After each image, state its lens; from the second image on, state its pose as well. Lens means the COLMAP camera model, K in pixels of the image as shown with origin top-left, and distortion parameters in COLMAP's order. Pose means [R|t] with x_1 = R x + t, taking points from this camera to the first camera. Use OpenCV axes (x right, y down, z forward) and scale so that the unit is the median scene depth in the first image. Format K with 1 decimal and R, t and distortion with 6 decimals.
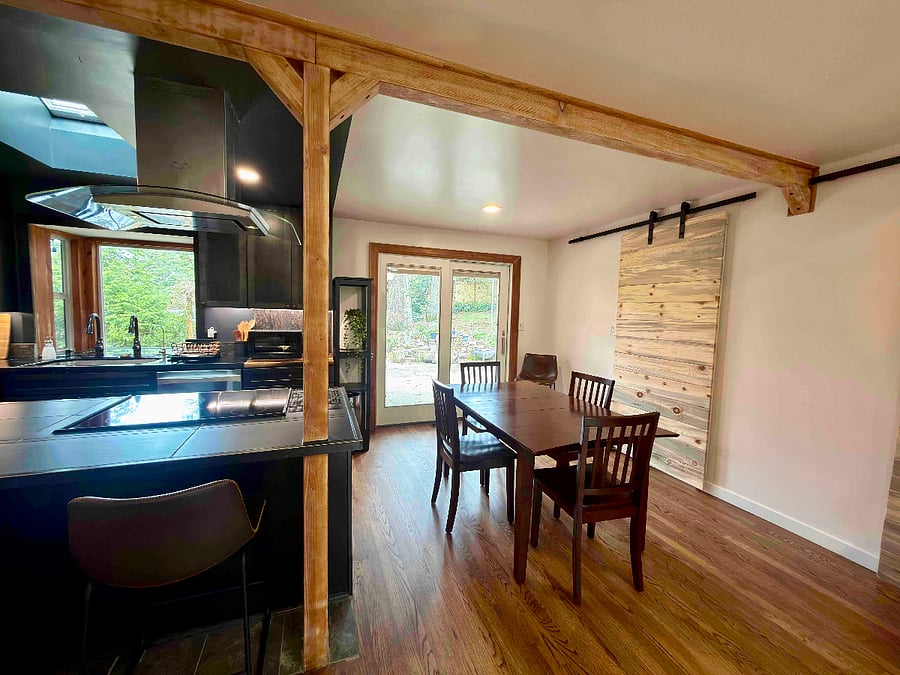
lens RADIAL K [[361.2, 0, 452.5], [0, 361.2, 335.2], [0, 0, 1]] dist [0.000688, 0.000048]
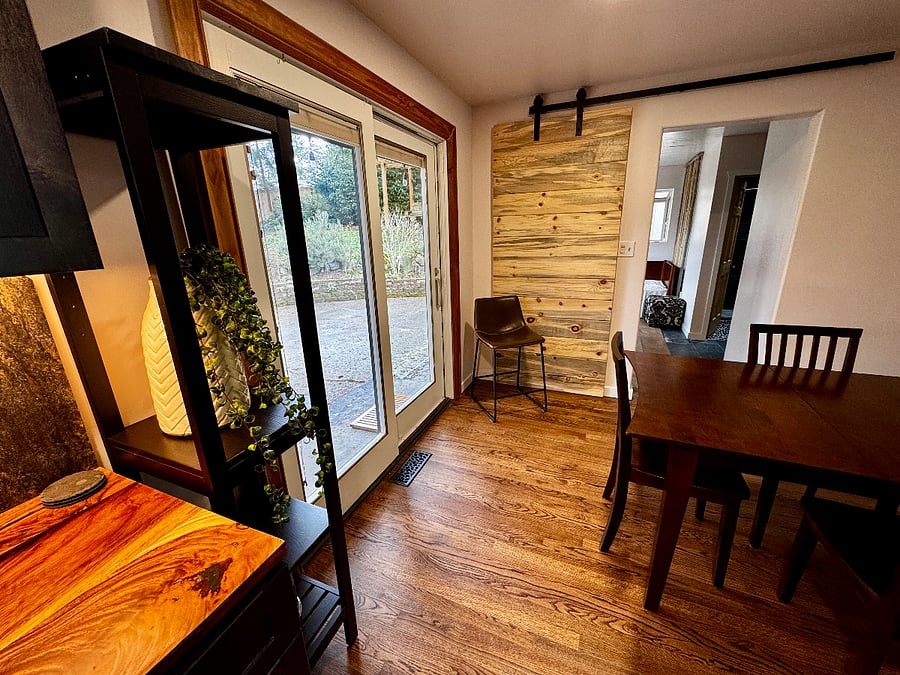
lens RADIAL K [[361.2, 0, 452.5], [0, 361.2, 335.2], [0, 0, 1]] dist [0.000688, 0.000048]
pose [[0.683306, -0.252449, 0.685100, -0.285567], [0.098948, 0.961685, 0.255678, -0.058861], [-0.723396, -0.106918, 0.682105, 0.574306]]
